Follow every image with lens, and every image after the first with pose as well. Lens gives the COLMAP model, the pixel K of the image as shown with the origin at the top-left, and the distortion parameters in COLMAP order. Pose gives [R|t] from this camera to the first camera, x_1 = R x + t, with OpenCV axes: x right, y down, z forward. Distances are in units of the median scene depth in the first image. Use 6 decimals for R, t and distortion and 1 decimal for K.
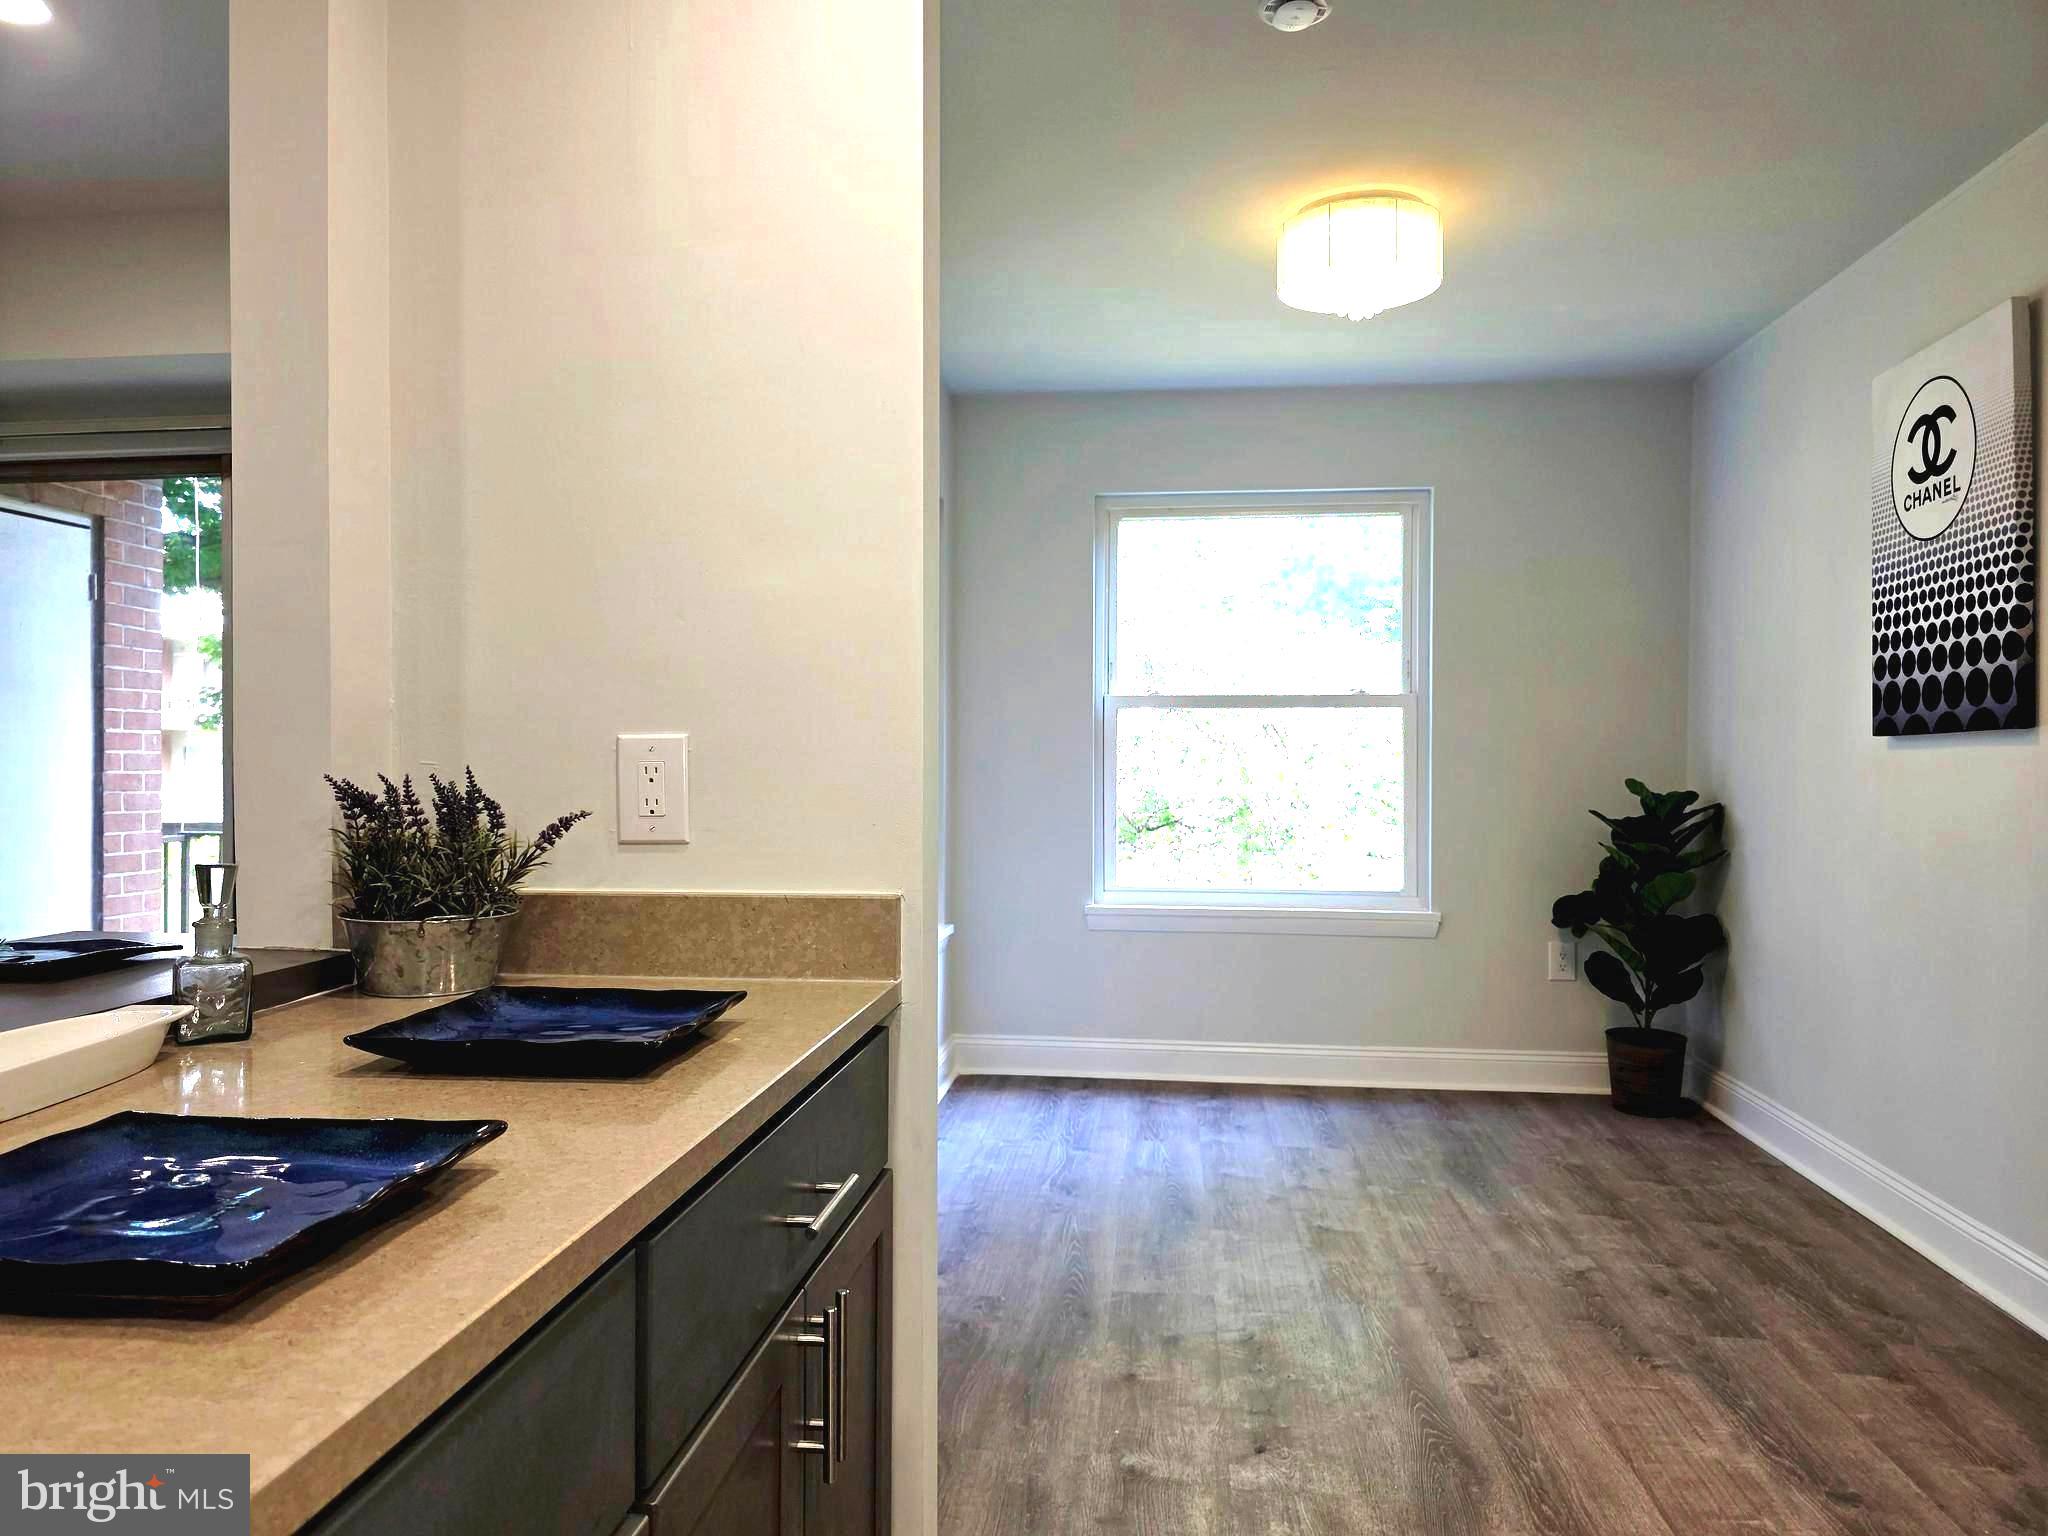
lens RADIAL K [[1389.6, 0, 1023.7], [0, 1389.6, 764.1], [0, 0, 1]] dist [0.055553, -0.058496]
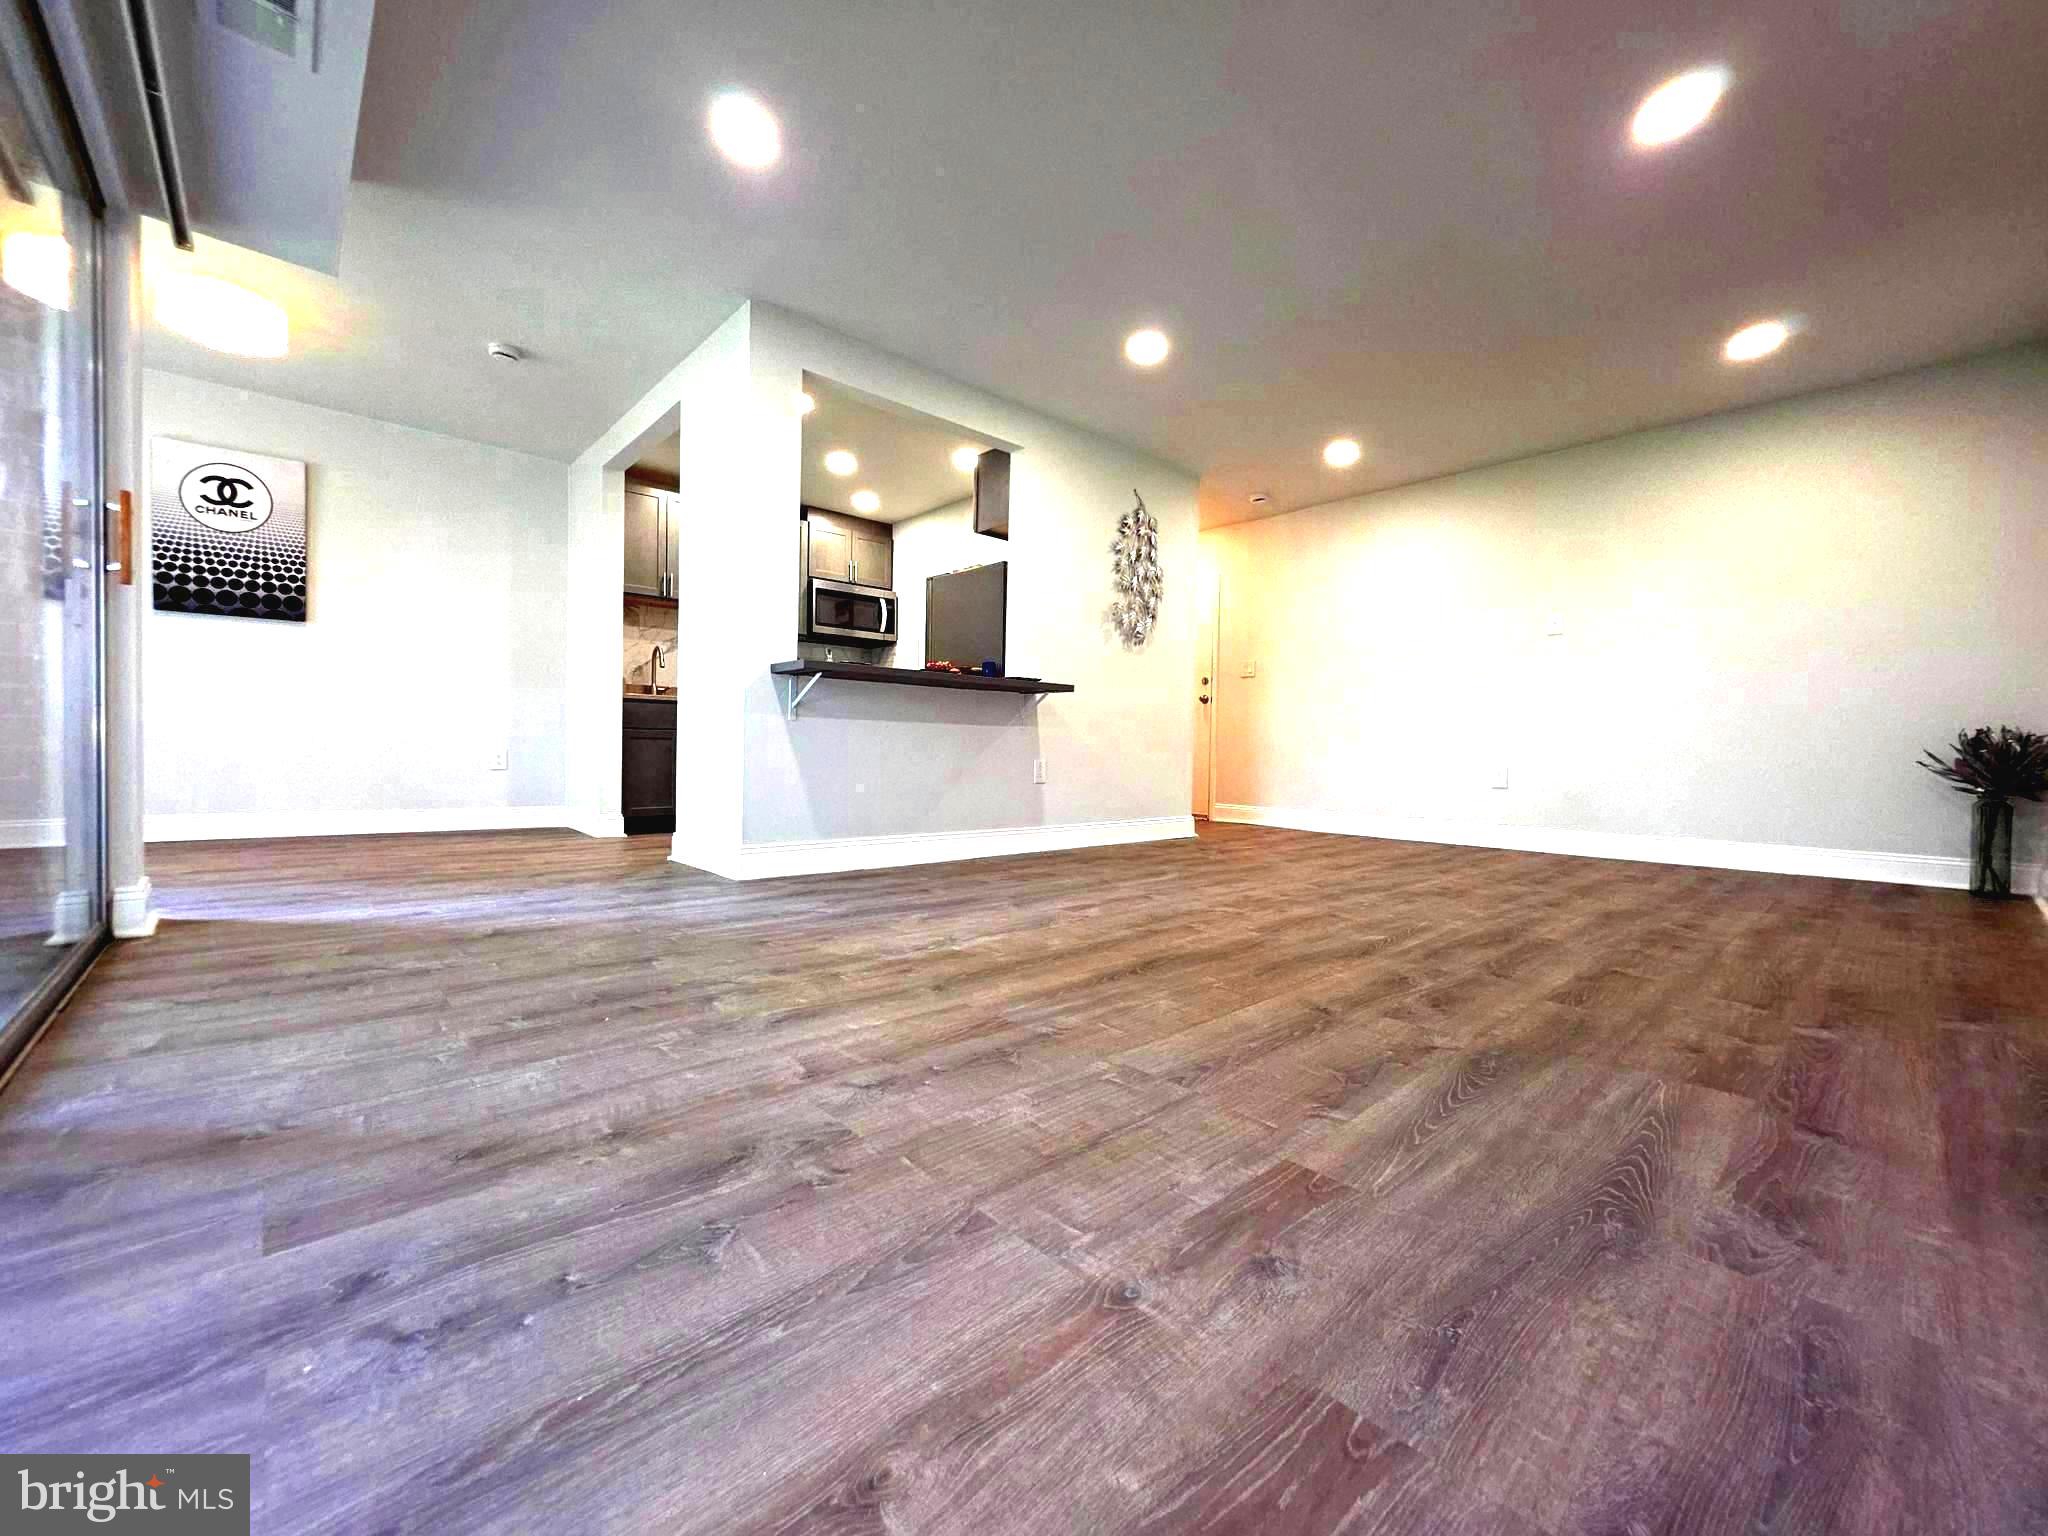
lens RADIAL K [[819.6, 0, 1021.9], [0, 819.6, 765.6], [0, 0, 1]] dist [0.001730, 0.000587]
pose [[-0.748643, -0.030378, 0.662277, -1.268590], [-0.020347, 0.999532, 0.022848, 0.171498], [-0.662661, 0.003629, -0.748911, 1.149143]]
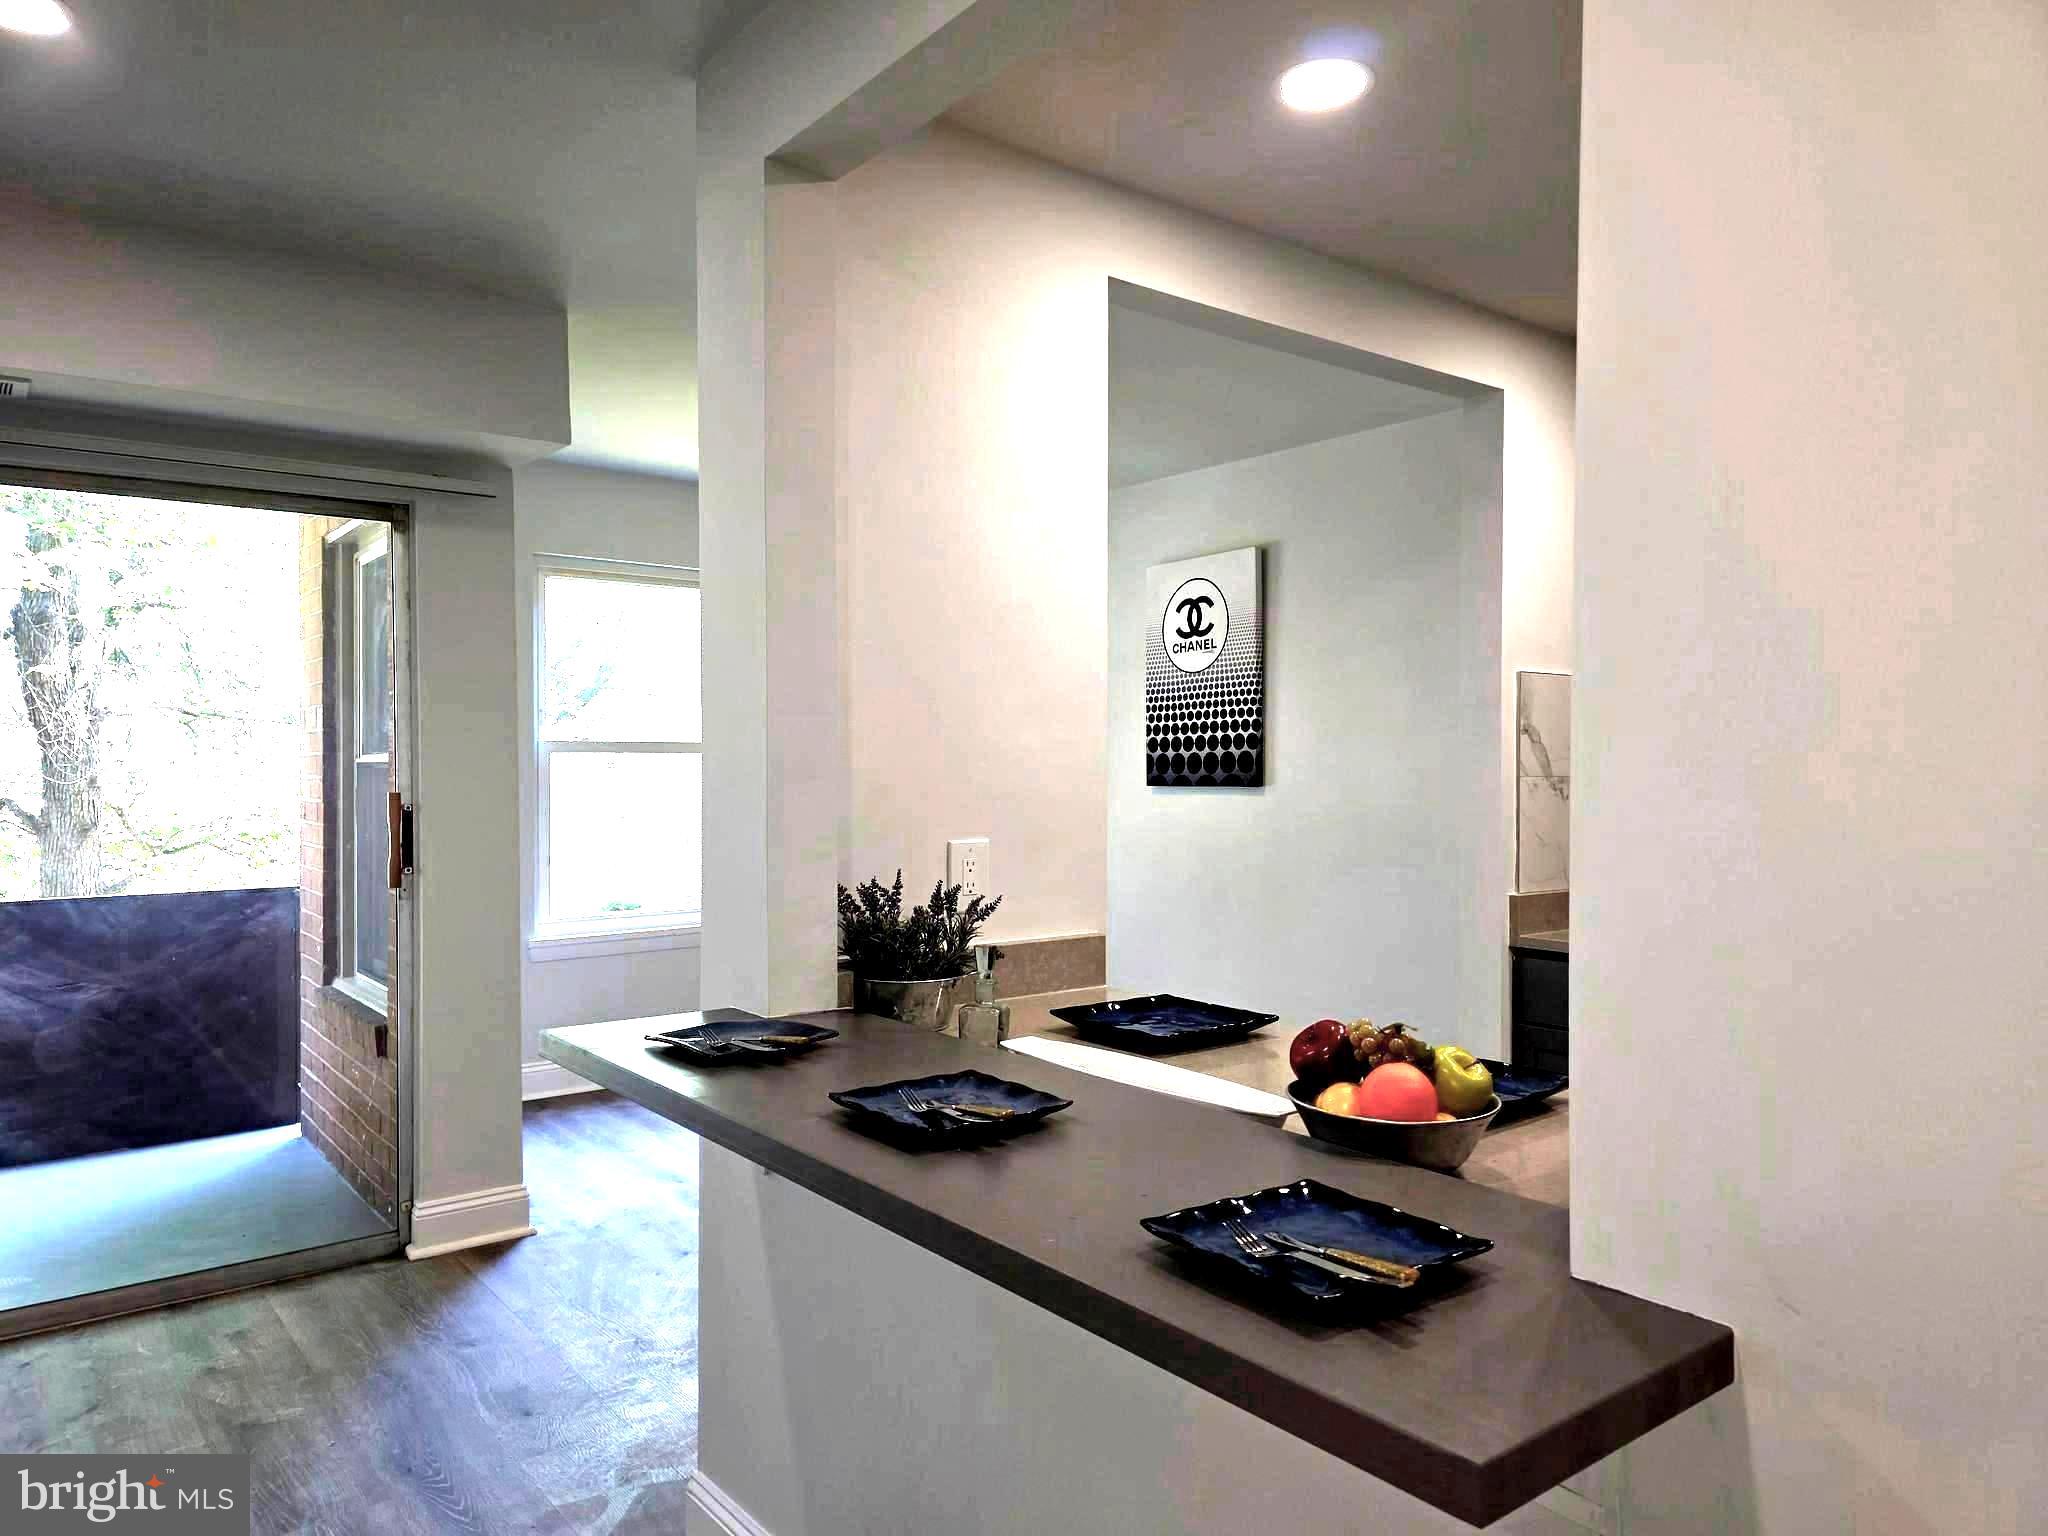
lens RADIAL K [[1371.1, 0, 1030.2], [0, 1371.1, 766.7], [0, 0, 1]] dist [0.068745, -0.067525]
pose [[0.716246, -0.004705, 0.697832, -0.653266], [0.000374, 0.999980, 0.006359, -0.057120], [-0.697848, -0.004294, 0.716233, -0.048488]]
